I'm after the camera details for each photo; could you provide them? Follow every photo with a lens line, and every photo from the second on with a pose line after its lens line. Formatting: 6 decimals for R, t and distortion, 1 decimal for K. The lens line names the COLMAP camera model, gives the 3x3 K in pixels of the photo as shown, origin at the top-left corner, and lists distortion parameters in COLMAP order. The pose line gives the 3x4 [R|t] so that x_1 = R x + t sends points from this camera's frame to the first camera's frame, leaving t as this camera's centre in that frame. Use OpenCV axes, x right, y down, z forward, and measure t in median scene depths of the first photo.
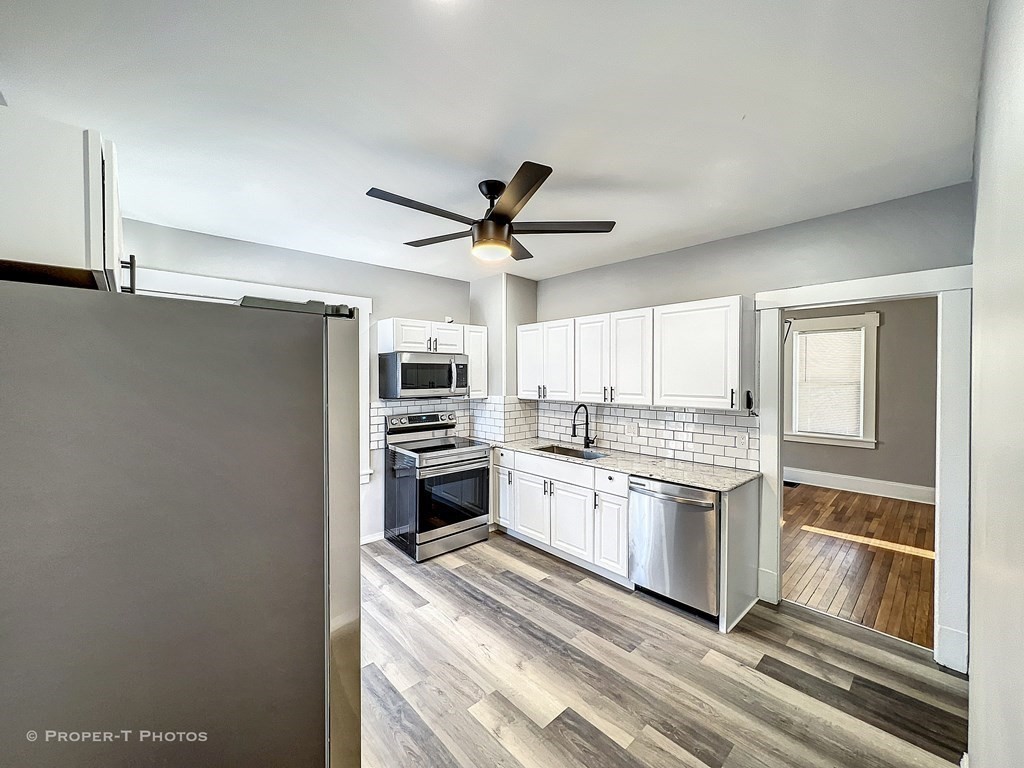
lens RADIAL K [[412.8, 0, 518.5], [0, 412.8, 382.3], [0, 0, 1]] dist [-0.002437, -0.000100]
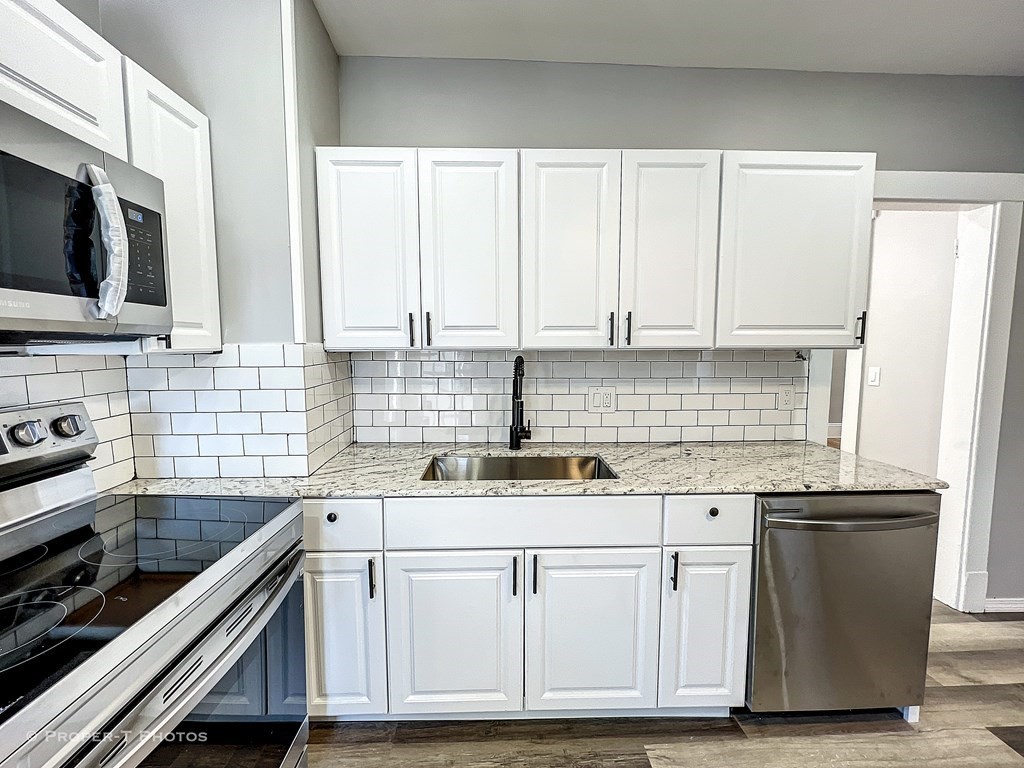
lens RADIAL K [[412.8, 0, 512.4], [0, 412.8, 382.0], [0, 0, 1]] dist [-0.002437, -0.000100]
pose [[0.656491, -0.067447, 0.751313, -0.200041], [0.012647, 0.996839, 0.078437, 0.047319], [-0.754228, -0.041992, 0.655268, 0.734414]]
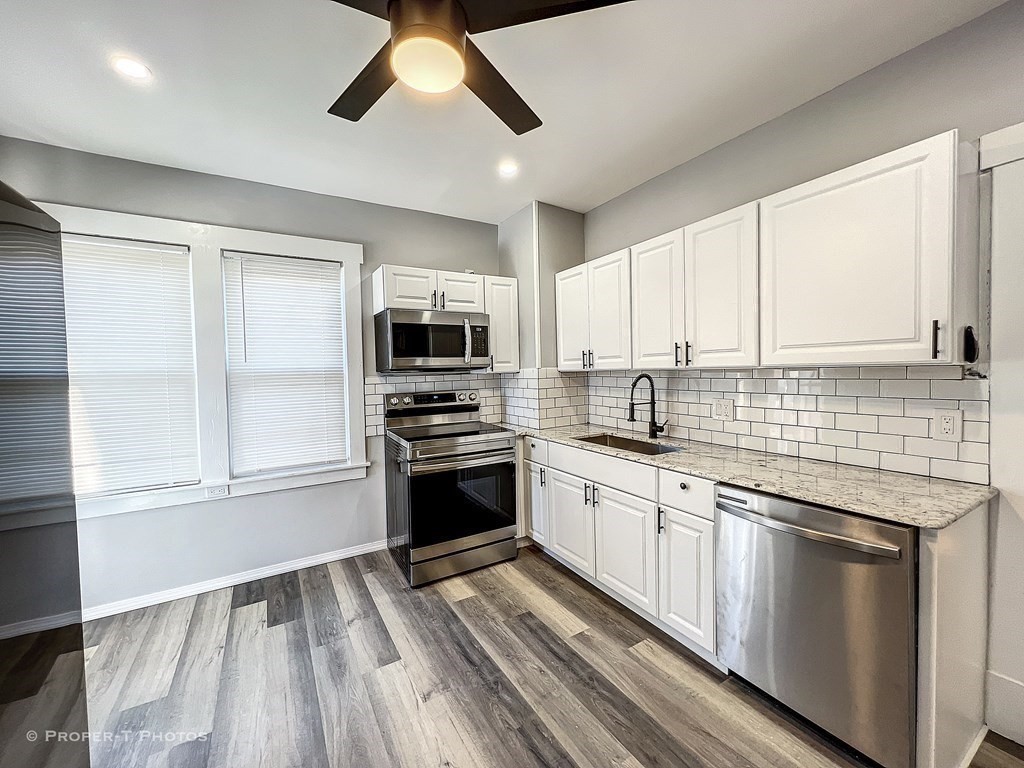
lens RADIAL K [[412.8, 0, 512.7], [0, 412.8, 383.5], [0, 0, 1]] dist [-0.002437, -0.000100]
pose [[0.975934, -0.015825, -0.217489, 0.093290], [0.020273, 0.999628, 0.018236, 0.053960], [0.217120, -0.022207, 0.975892, 0.297066]]
